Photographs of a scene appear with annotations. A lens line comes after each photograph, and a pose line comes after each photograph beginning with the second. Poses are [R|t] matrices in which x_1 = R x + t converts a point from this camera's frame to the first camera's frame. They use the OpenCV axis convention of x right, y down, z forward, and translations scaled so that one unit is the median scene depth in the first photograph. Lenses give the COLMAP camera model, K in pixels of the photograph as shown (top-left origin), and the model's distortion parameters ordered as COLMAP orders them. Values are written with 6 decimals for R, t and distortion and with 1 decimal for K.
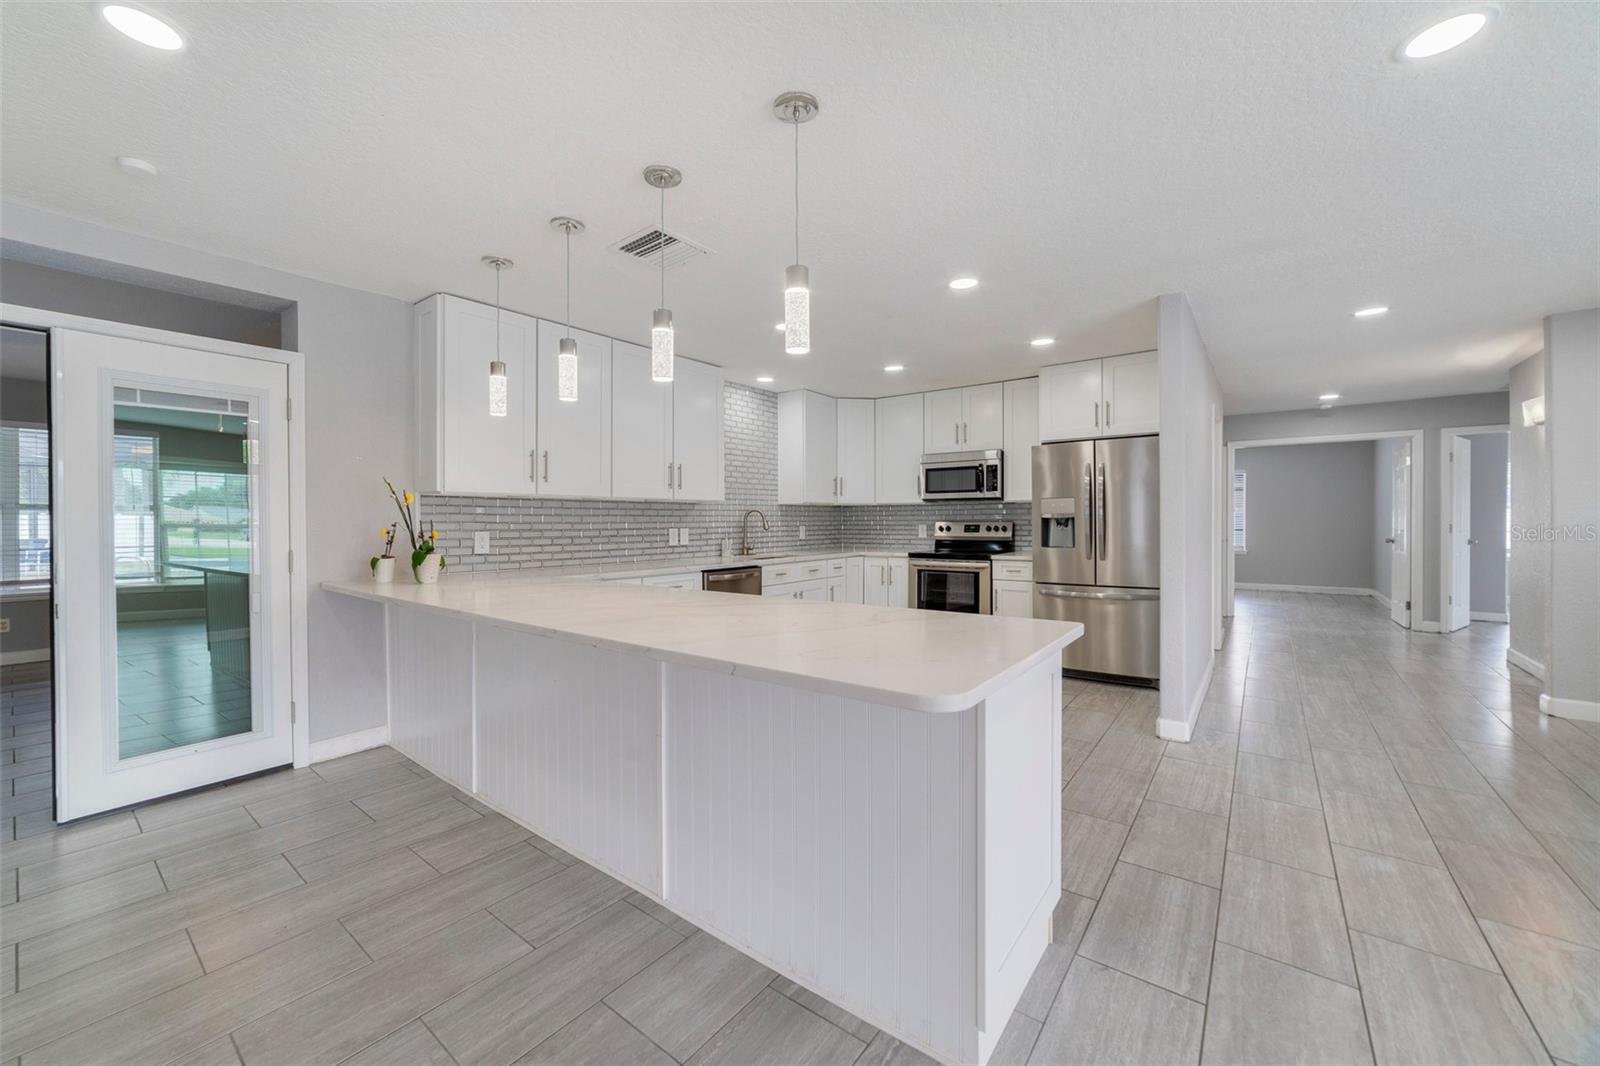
lens RADIAL K [[617.7, 0, 784.6], [0, 617.7, 526.0], [0, 0, 1]] dist [-0.018112, 0.006047]
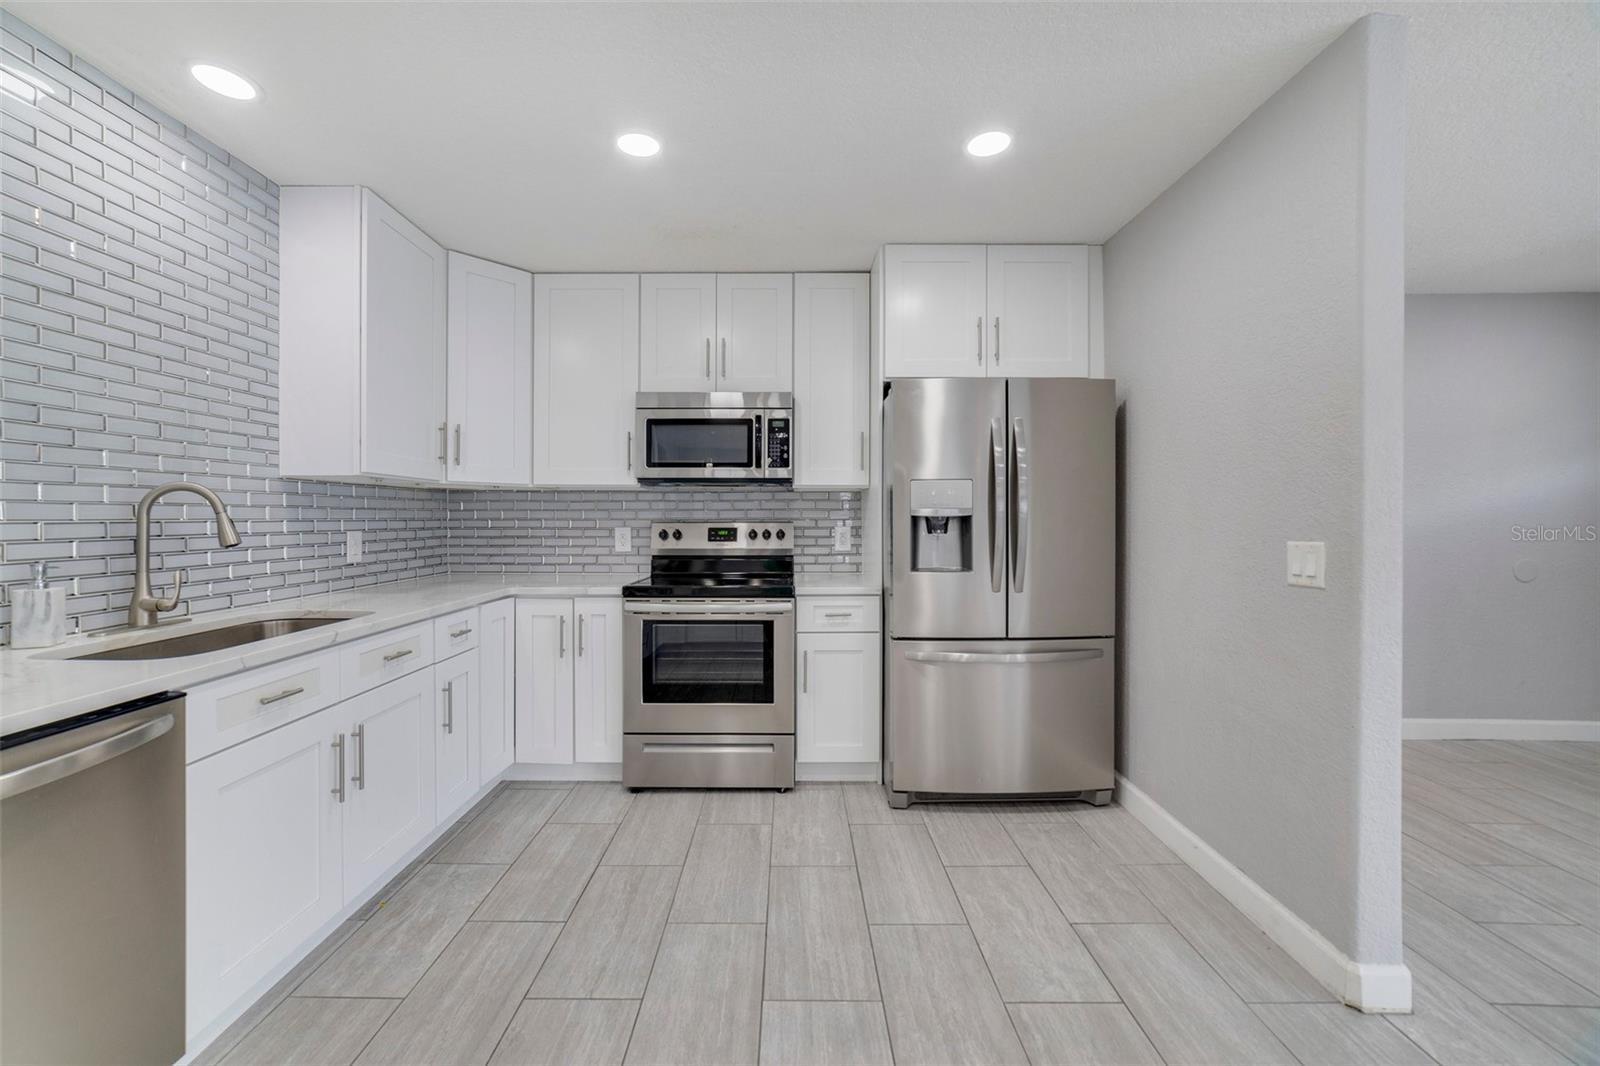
lens RADIAL K [[617.7, 0, 784.0], [0, 617.7, 523.5], [0, 0, 1]] dist [-0.018112, 0.006047]
pose [[0.790056, 0.000317, 0.613034, 0.004632], [0.000801, 0.999998, -0.001550, -0.005493], [-0.613034, 0.001716, 0.790055, 0.559189]]
